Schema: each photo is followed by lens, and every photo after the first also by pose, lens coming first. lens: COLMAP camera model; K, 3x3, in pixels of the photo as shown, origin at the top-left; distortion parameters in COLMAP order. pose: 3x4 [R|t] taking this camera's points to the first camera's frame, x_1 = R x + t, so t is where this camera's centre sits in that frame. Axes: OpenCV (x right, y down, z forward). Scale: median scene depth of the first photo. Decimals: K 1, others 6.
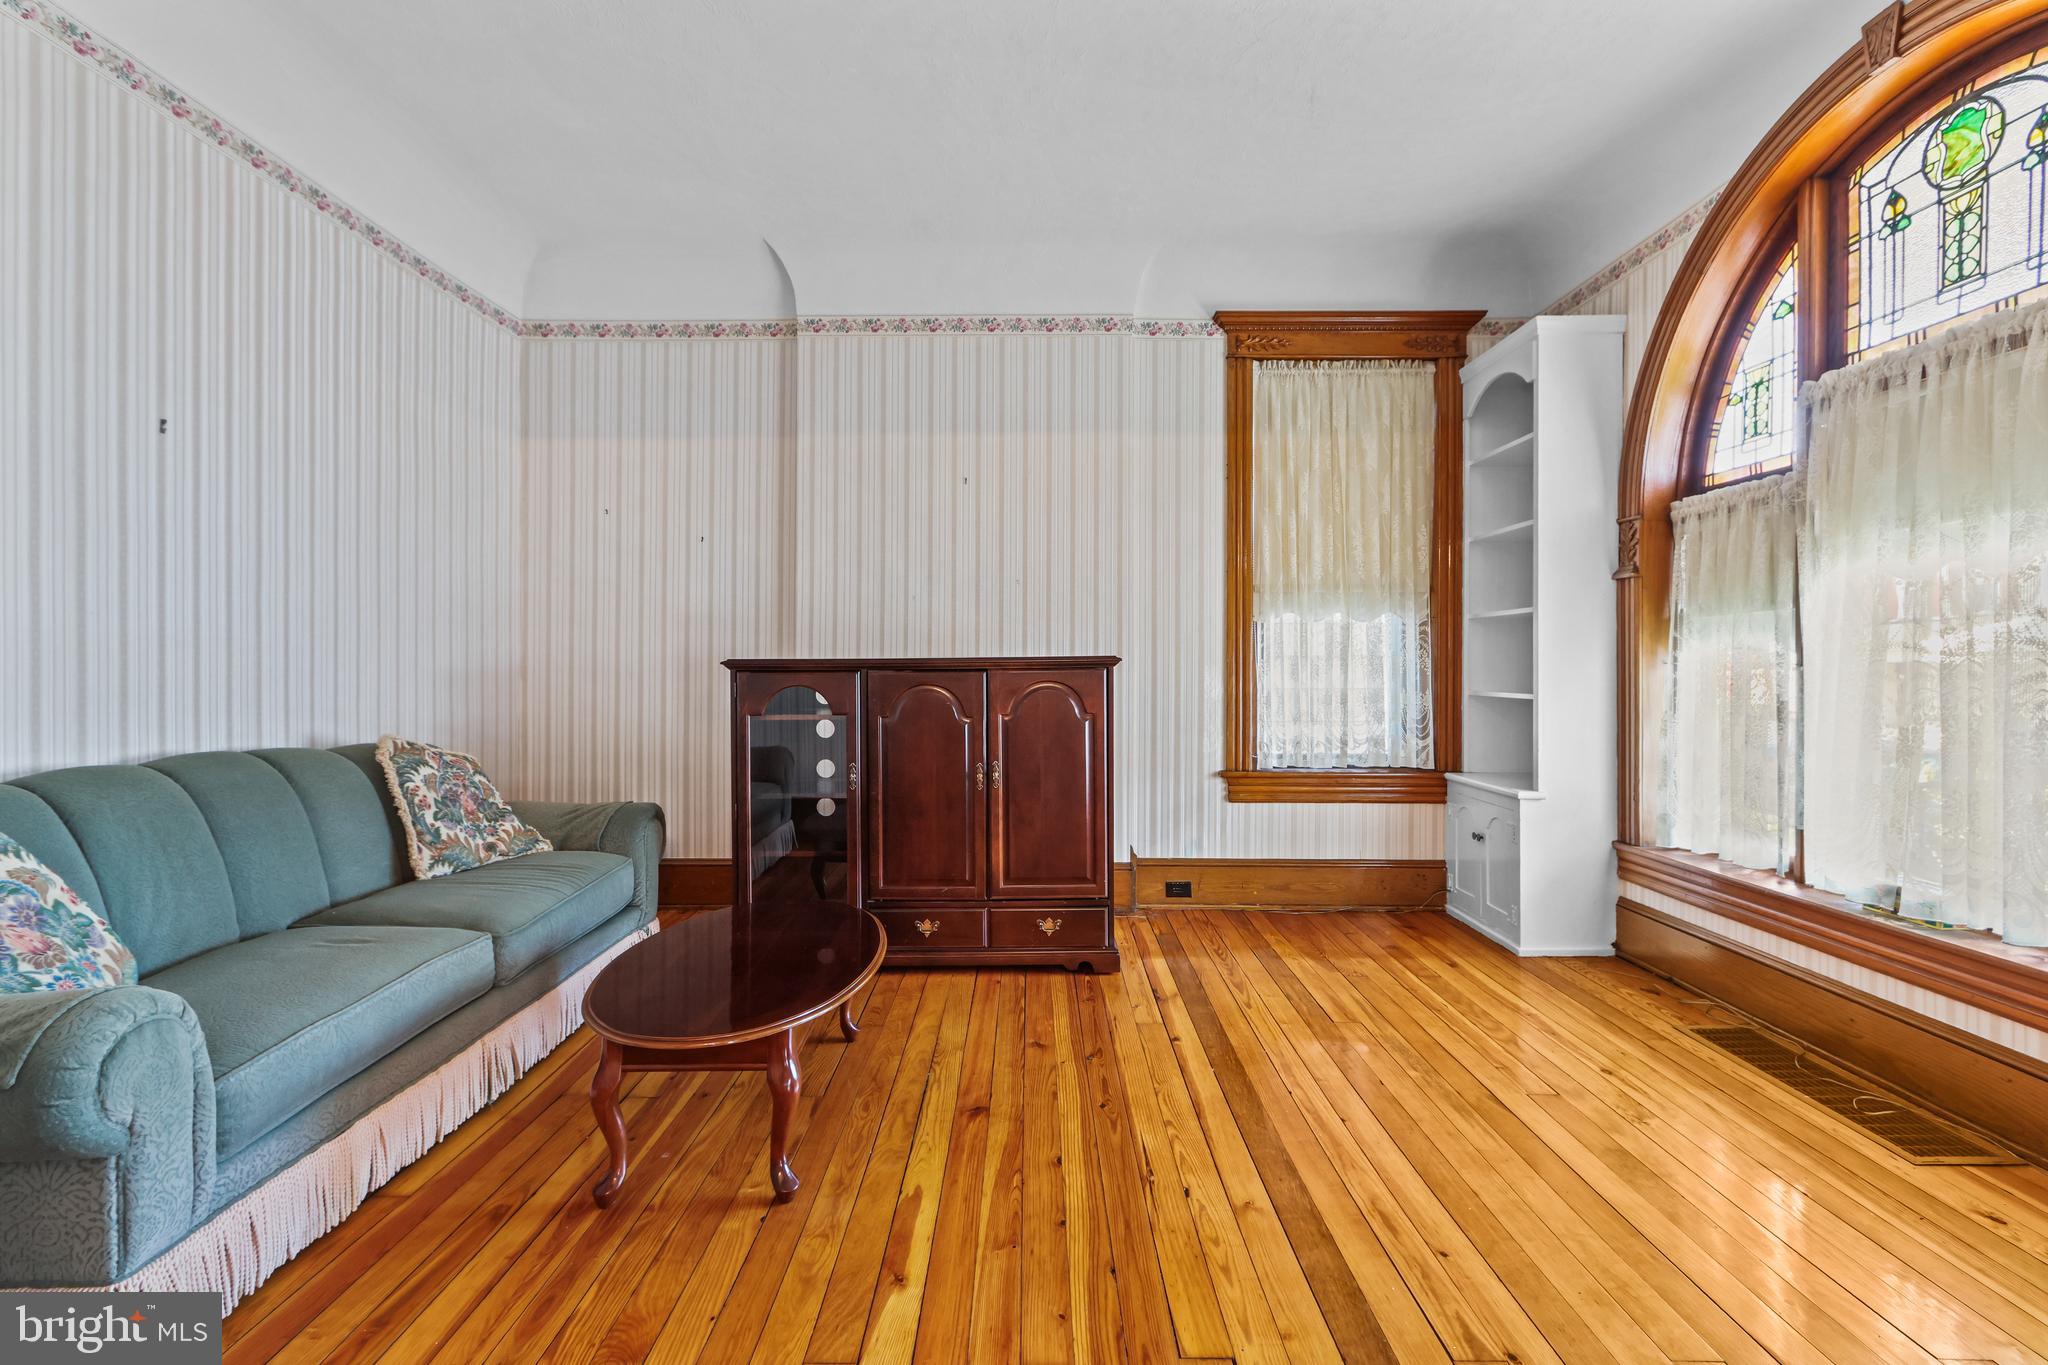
lens RADIAL K [[944.8, 0, 1031.2], [0, 944.8, 662.9], [0, 0, 1]] dist [-0.003863, 0.004721]
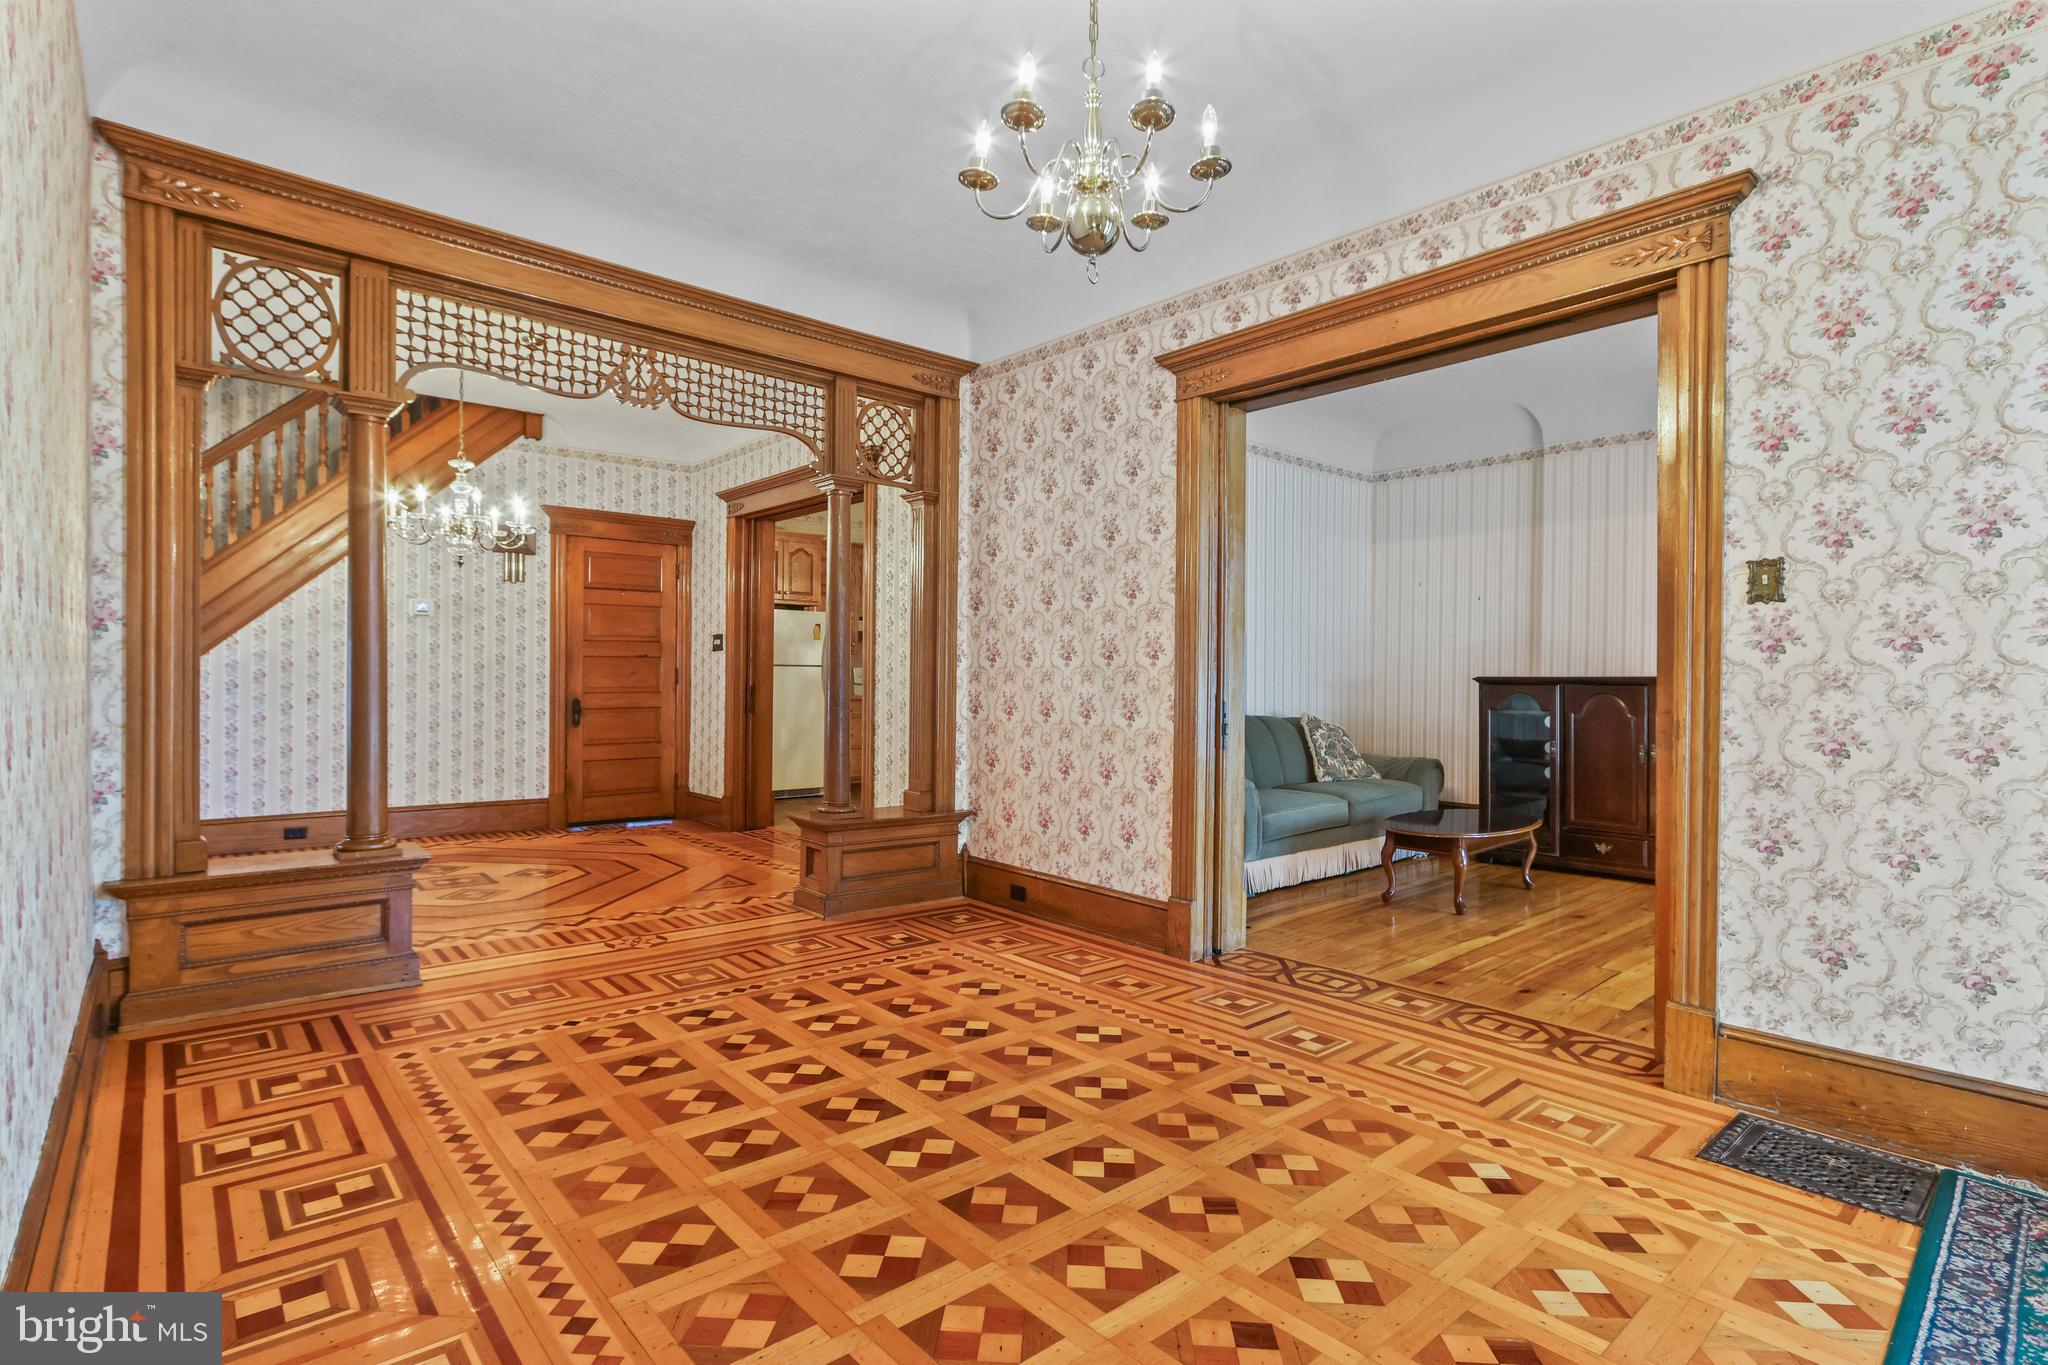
lens RADIAL K [[996.7, 0, 1013.3], [0, 996.7, 685.8], [0, 0, 1]] dist [-0.006840, 0.000645]
pose [[0.651141, 0.012486, -0.758854, 0.505383], [-0.006851, 0.999921, 0.010575, -0.000109], [0.758926, -0.001687, 0.651175, -0.821798]]
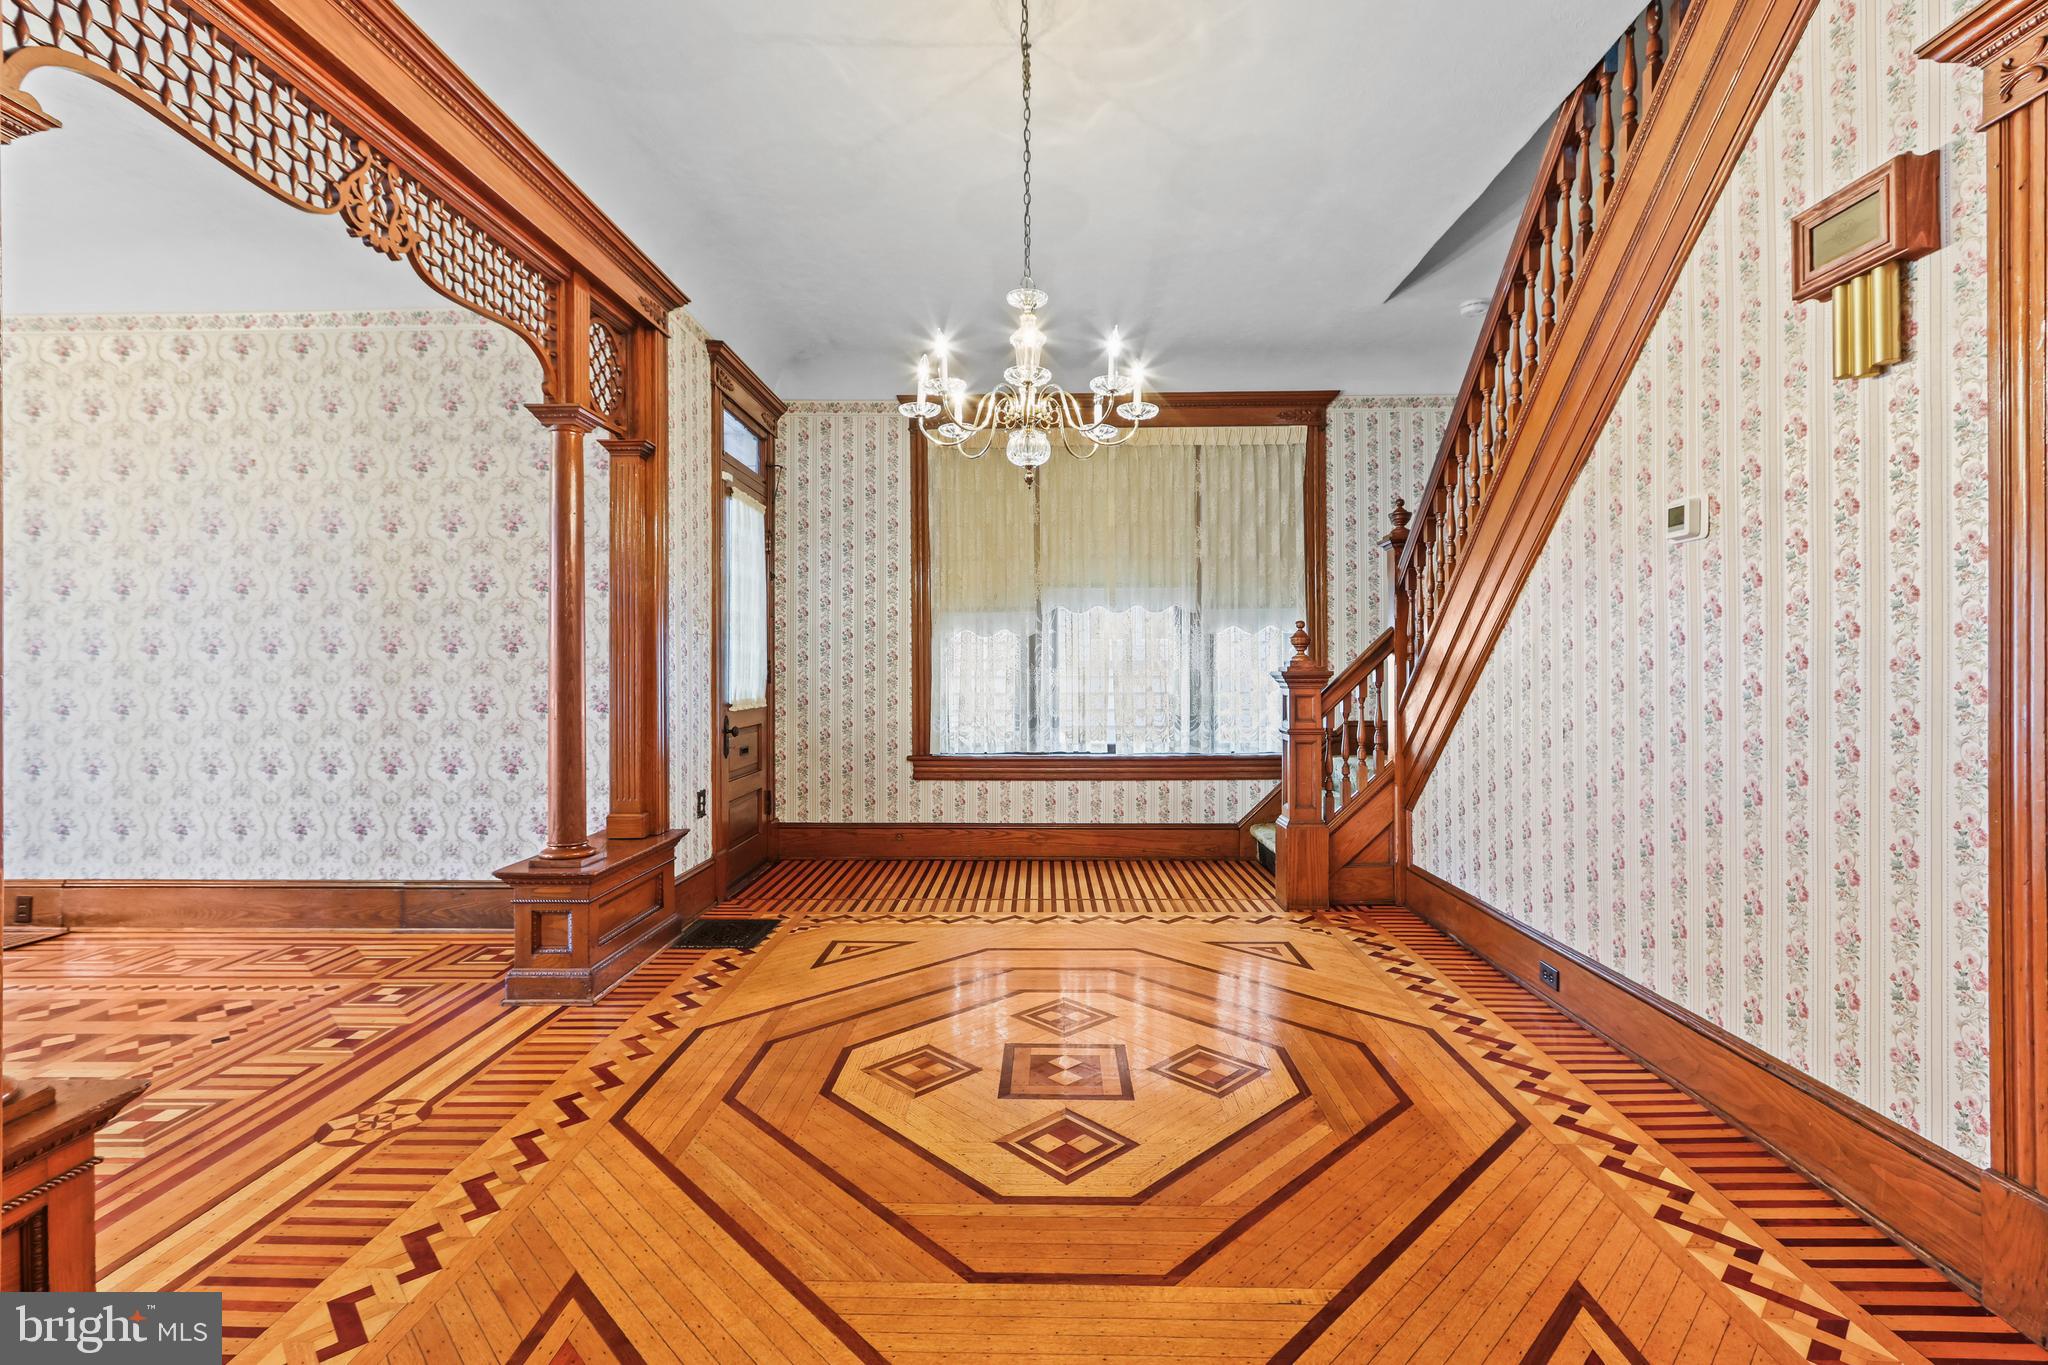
lens RADIAL K [[944.8, 0, 1019.0], [0, 944.8, 669.6], [0, 0, 1]] dist [-0.003863, 0.004721]
pose [[-0.999752, 0.003146, 0.022051, -1.231025], [0.003082, 0.999991, -0.002961, -0.005636], [-0.022060, -0.002892, -0.999752, 0.328845]]
